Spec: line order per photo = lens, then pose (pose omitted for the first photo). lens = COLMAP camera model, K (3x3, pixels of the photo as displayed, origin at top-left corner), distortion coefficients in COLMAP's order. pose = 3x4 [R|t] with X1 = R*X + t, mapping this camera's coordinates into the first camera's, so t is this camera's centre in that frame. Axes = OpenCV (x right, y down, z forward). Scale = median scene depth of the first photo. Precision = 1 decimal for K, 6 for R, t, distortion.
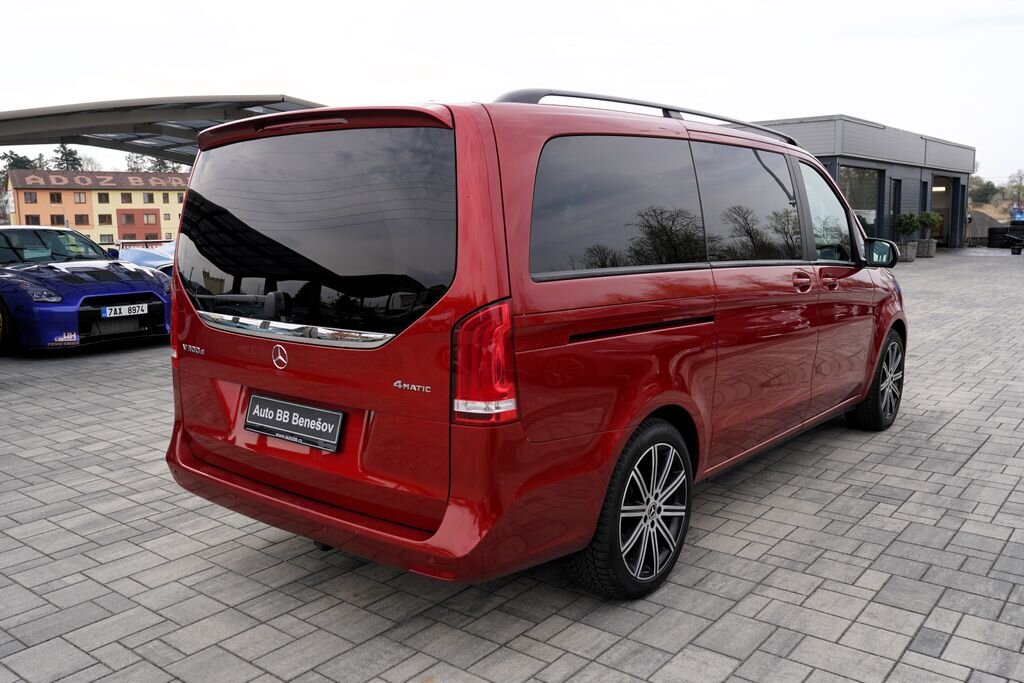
lens RADIAL K [[865.9, 0, 513.2], [0, 865.9, 336.1], [0, 0, 1]] dist [-0.073513, 0.147274]
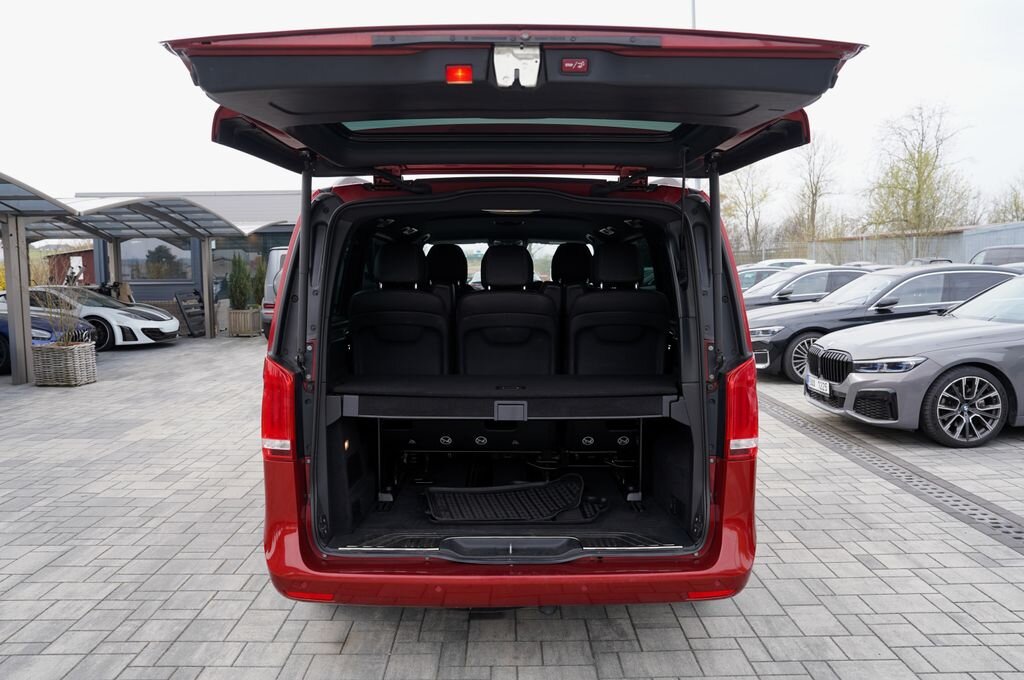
lens RADIAL K [[784.8, 0, 517.7], [0, 784.8, 342.3], [0, 0, 1]] dist [-0.100296, 0.118679]
pose [[0.774136, -0.050769, 0.630980, -0.755694], [0.084494, 0.996147, -0.023513, -0.046400], [-0.627355, 0.071516, 0.775442, 0.277372]]
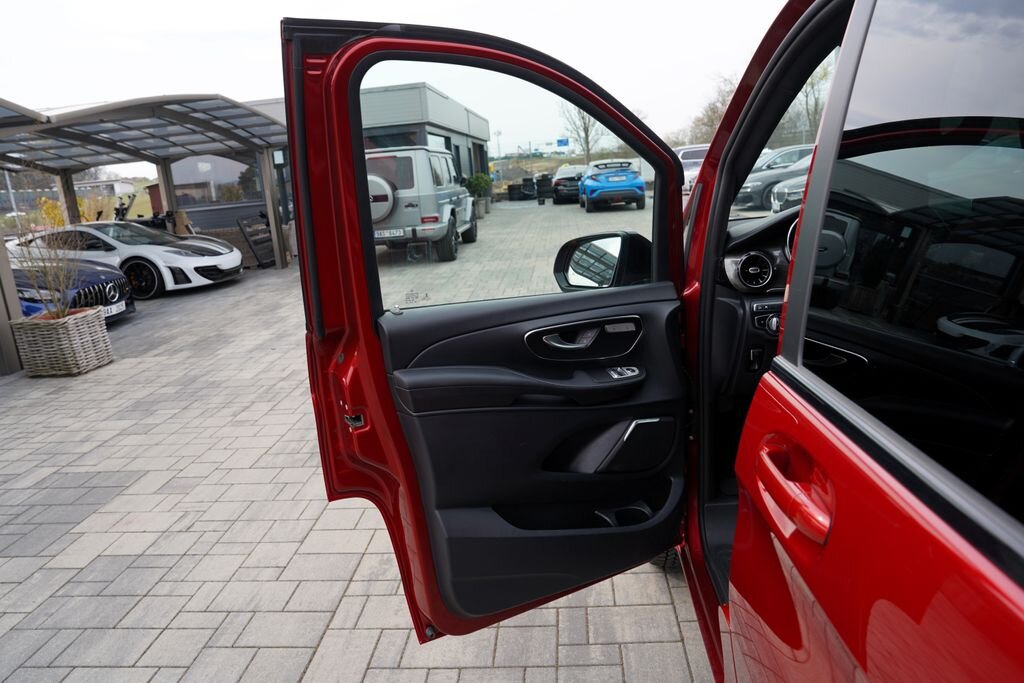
lens RADIAL K [[703.8, 0, 508.6], [0, 703.8, 340.5], [0, 0, 1]] dist [-0.111847, 0.079900]
pose [[0.824873, -0.185308, 0.534083, -0.210307], [0.146663, 0.982550, 0.114395, -0.226595], [-0.545962, -0.016032, 0.837657, 1.530395]]
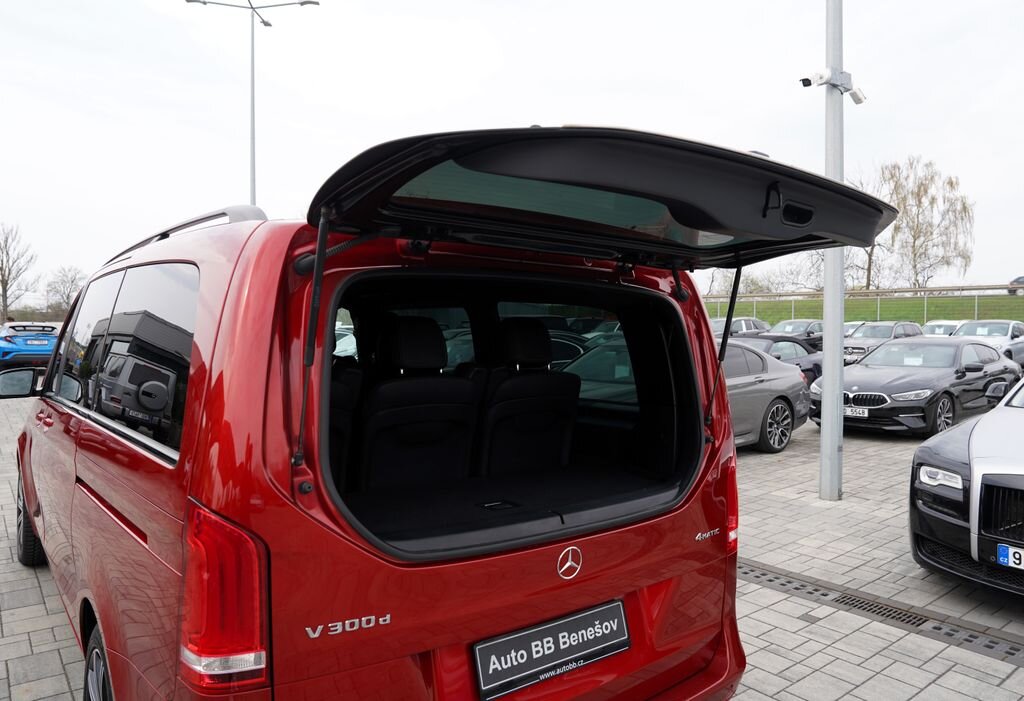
lens RADIAL K [[720.2, 0, 527.0], [0, 720.2, 346.8], [0, 0, 1]] dist [-0.101725, 0.080246]
pose [[0.217700, -0.004731, 0.976004, -0.808257], [0.114487, 0.993209, -0.020722, -0.139857], [-0.969278, 0.116251, 0.216763, 0.812276]]
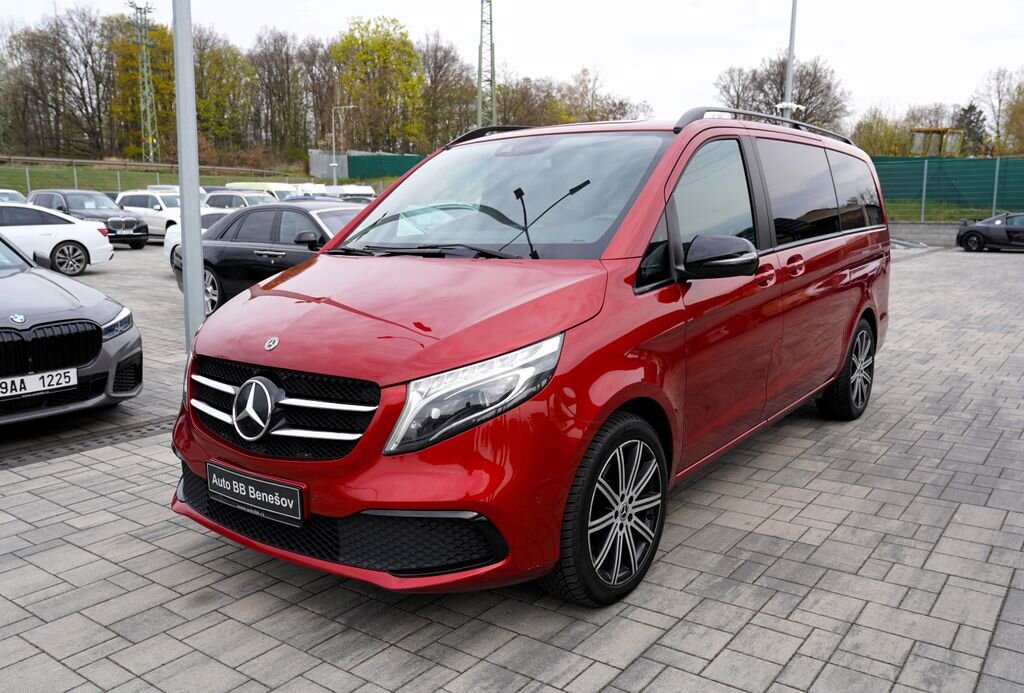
lens RADIAL K [[828.7, 0, 521.8], [0, 828.7, 342.3], [0, 0, 1]] dist [-0.075152, 0.099372]
pose [[-0.999216, 0.027893, -0.028092, 0.462274], [0.018574, 0.956989, 0.289528, -0.398729], [0.034959, 0.288779, -0.956757, 2.939702]]
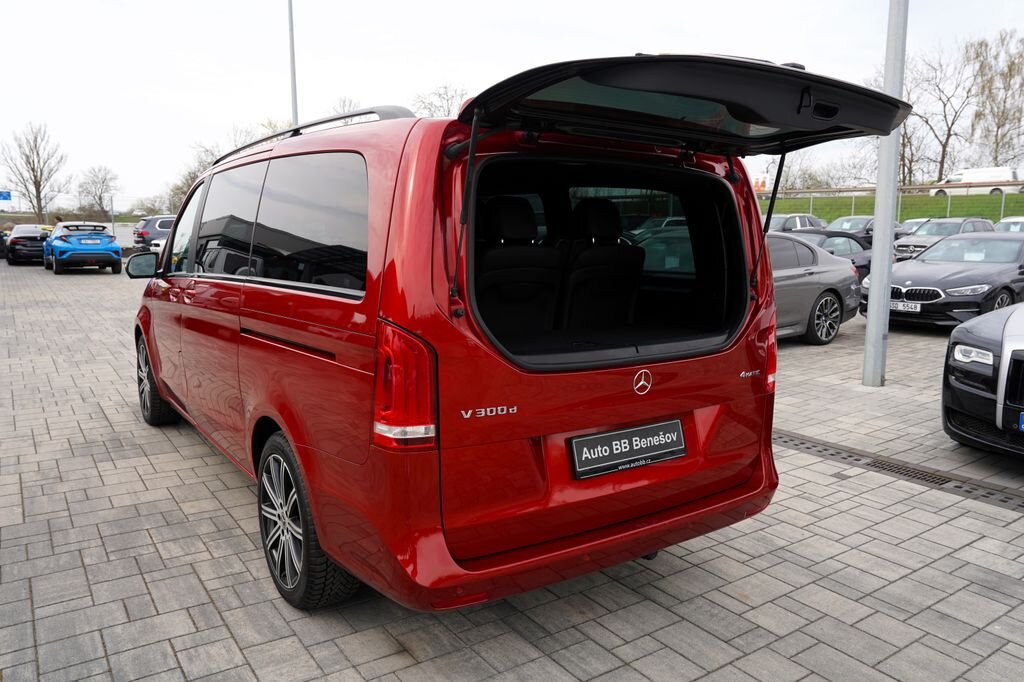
lens RADIAL K [[749.6, 0, 512.0], [0, 749.6, 341.0], [0, 0, 1]] dist [-0.100128, 0.097547]
pose [[0.288053, -0.124727, 0.949457, -1.020726], [0.114153, 0.988884, 0.095274, -0.109581], [-0.950786, 0.080939, 0.299089, 0.815280]]
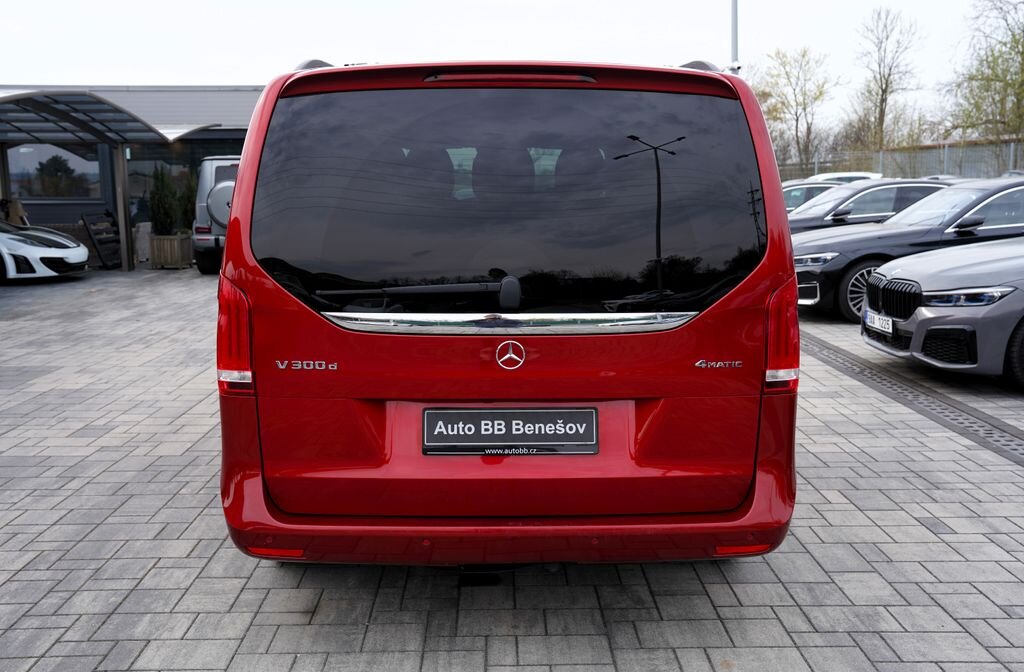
lens RADIAL K [[971.1, 0, 512.0], [0, 971.1, 336.0], [0, 0, 1]] dist [-0.041120, 0.163602]
pose [[0.771854, -0.088356, 0.629630, -0.794784], [0.085479, 0.995727, 0.034944, -0.024986], [-0.630027, 0.026849, 0.776109, 0.245238]]
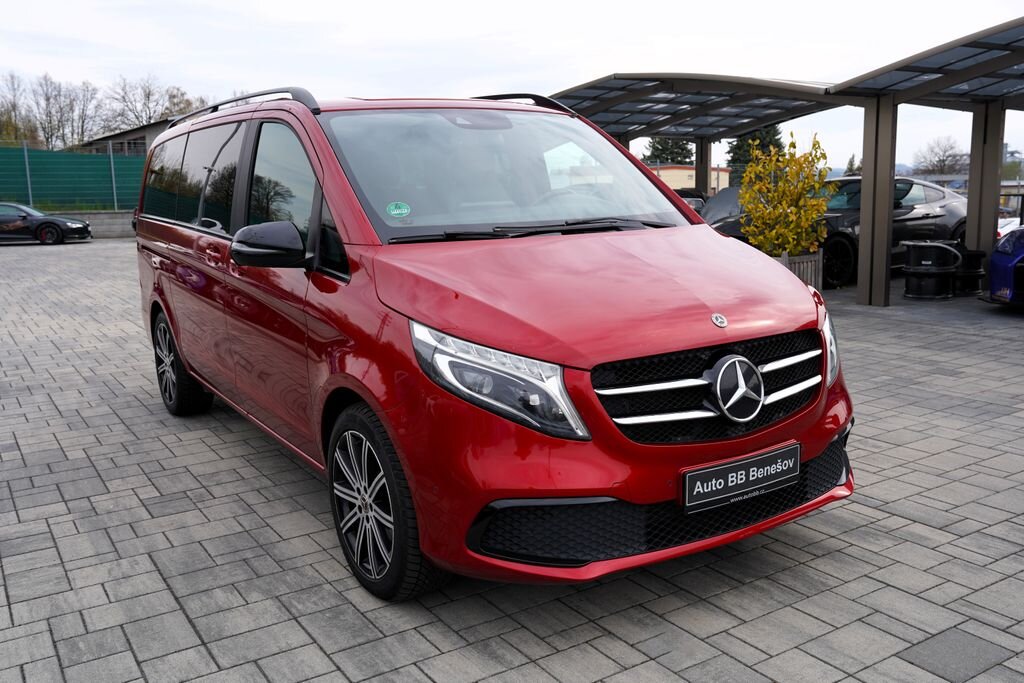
lens RADIAL K [[910.0, 0, 512.0], [0, 910.0, 341.5], [0, 0, 1]] dist [-0.045815, 0.138730]
pose [[-0.328697, 0.178434, -0.927426, 1.600871], [-0.103046, 0.969352, 0.223022, -0.310647], [0.938797, 0.168874, -0.300236, 2.187386]]
